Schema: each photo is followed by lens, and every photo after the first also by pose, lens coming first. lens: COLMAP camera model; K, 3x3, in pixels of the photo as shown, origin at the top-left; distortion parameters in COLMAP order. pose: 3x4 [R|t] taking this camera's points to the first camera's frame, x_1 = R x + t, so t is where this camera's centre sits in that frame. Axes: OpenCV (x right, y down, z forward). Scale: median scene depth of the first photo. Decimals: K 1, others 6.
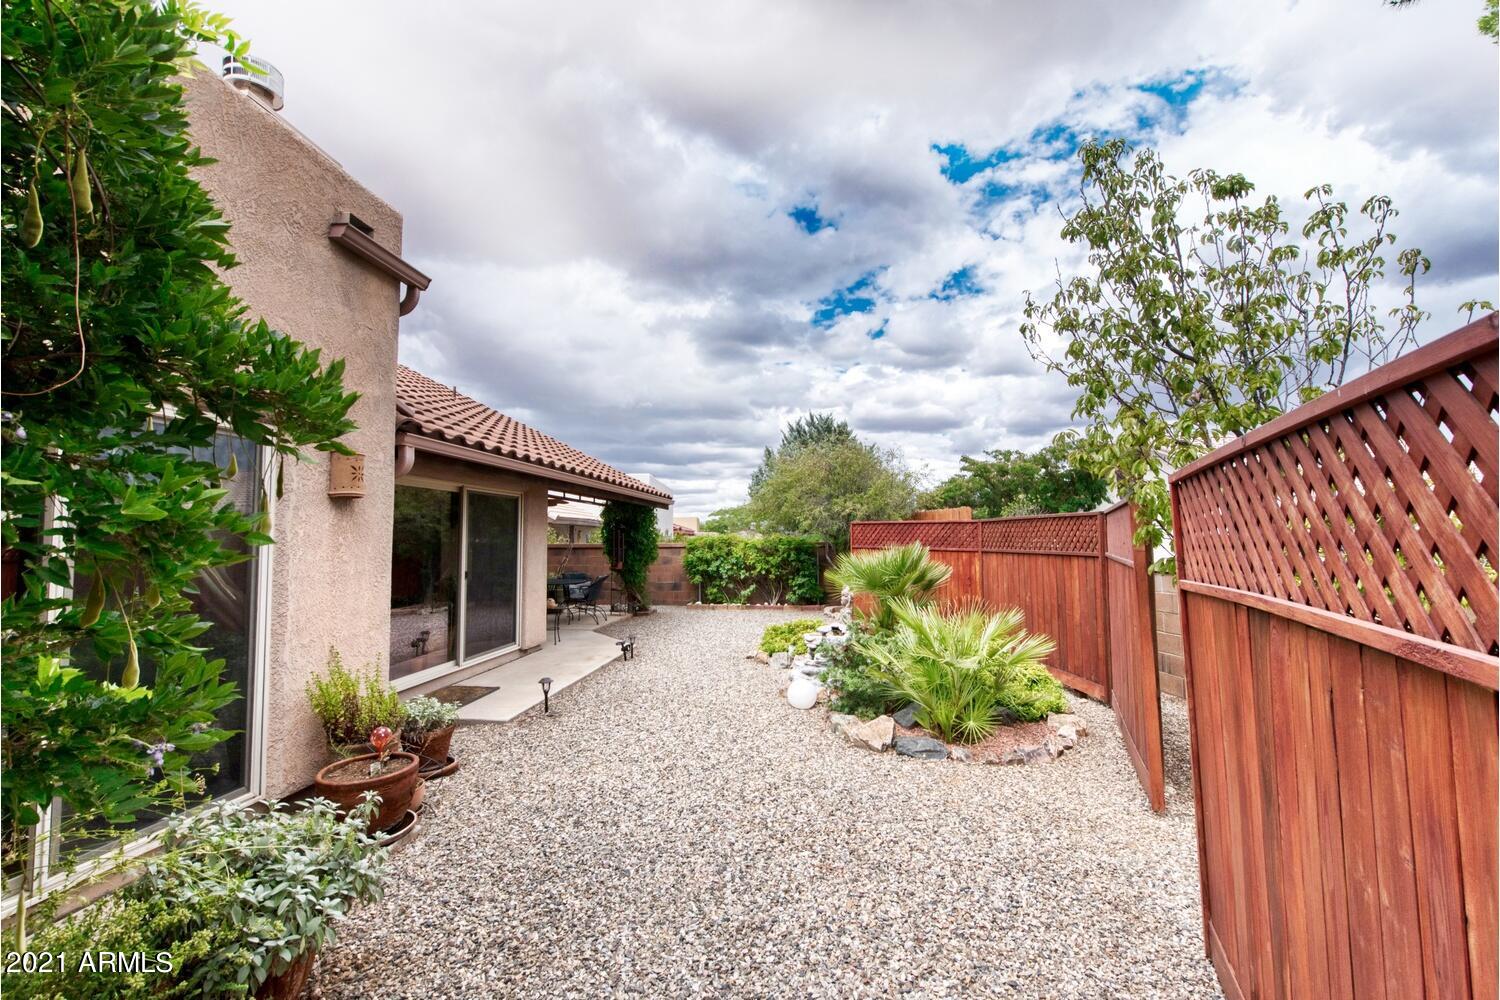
lens RADIAL K [[602.6, 0, 750.4], [0, 602.6, 498.9], [0, 0, 1]] dist [-0.000408, -0.000618]
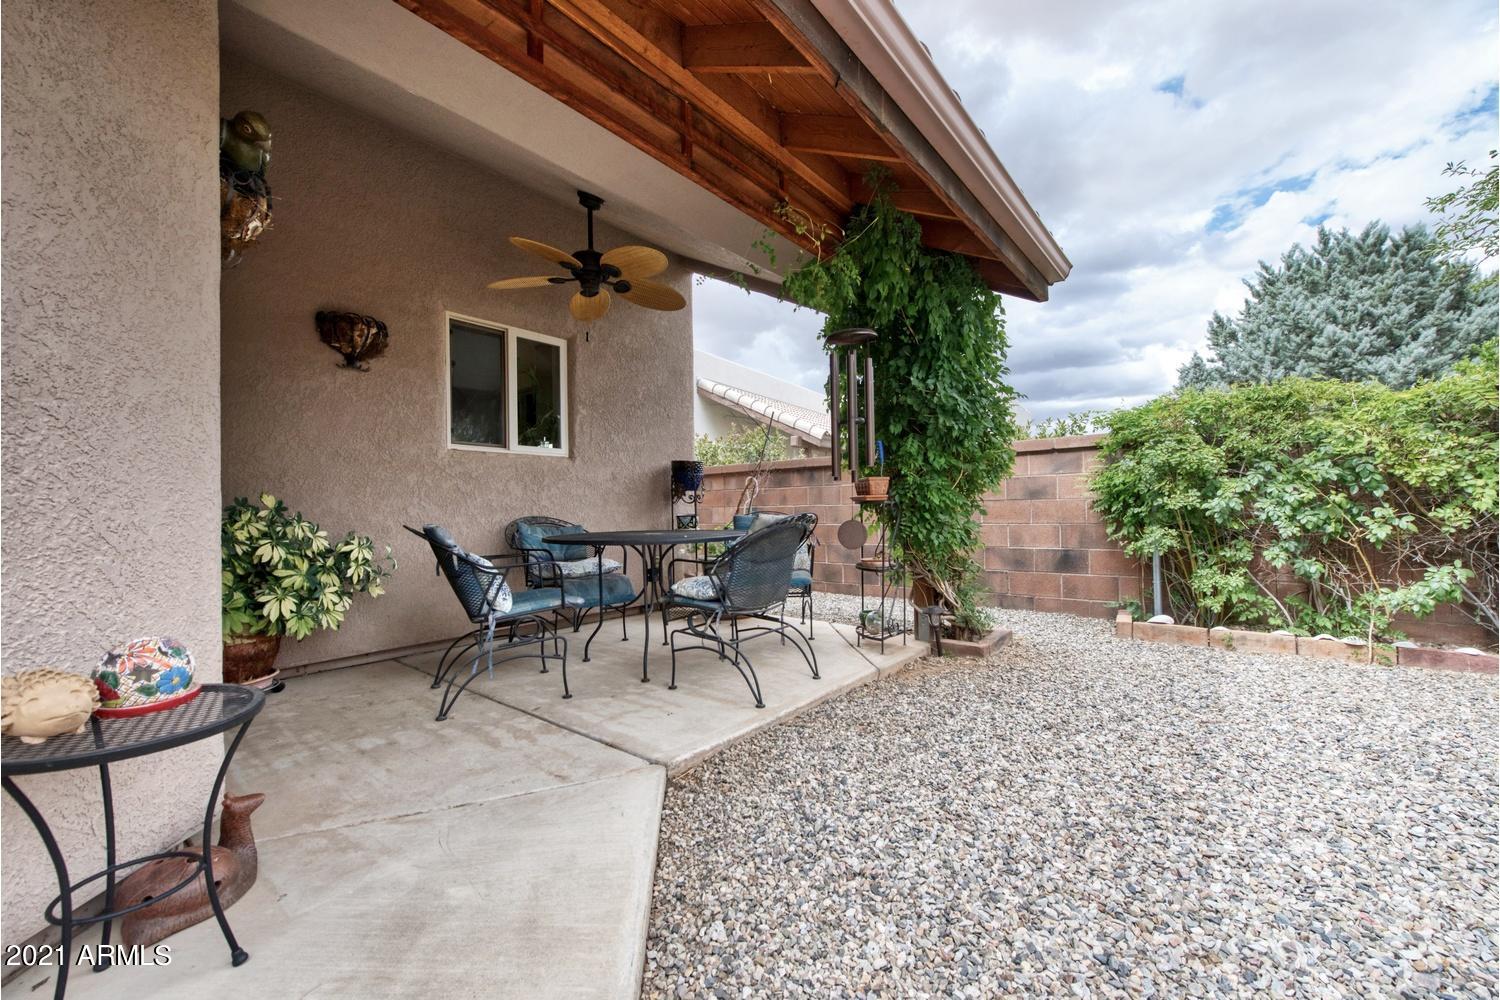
lens RADIAL K [[602.6, 0, 749.2], [0, 602.6, 501.5], [0, 0, 1]] dist [-0.000408, -0.000618]
pose [[0.848891, -0.013810, -0.528387, -0.102122], [0.046410, 0.997745, 0.048483, 0.091254], [0.526526, -0.065680, 0.847618, 0.648701]]
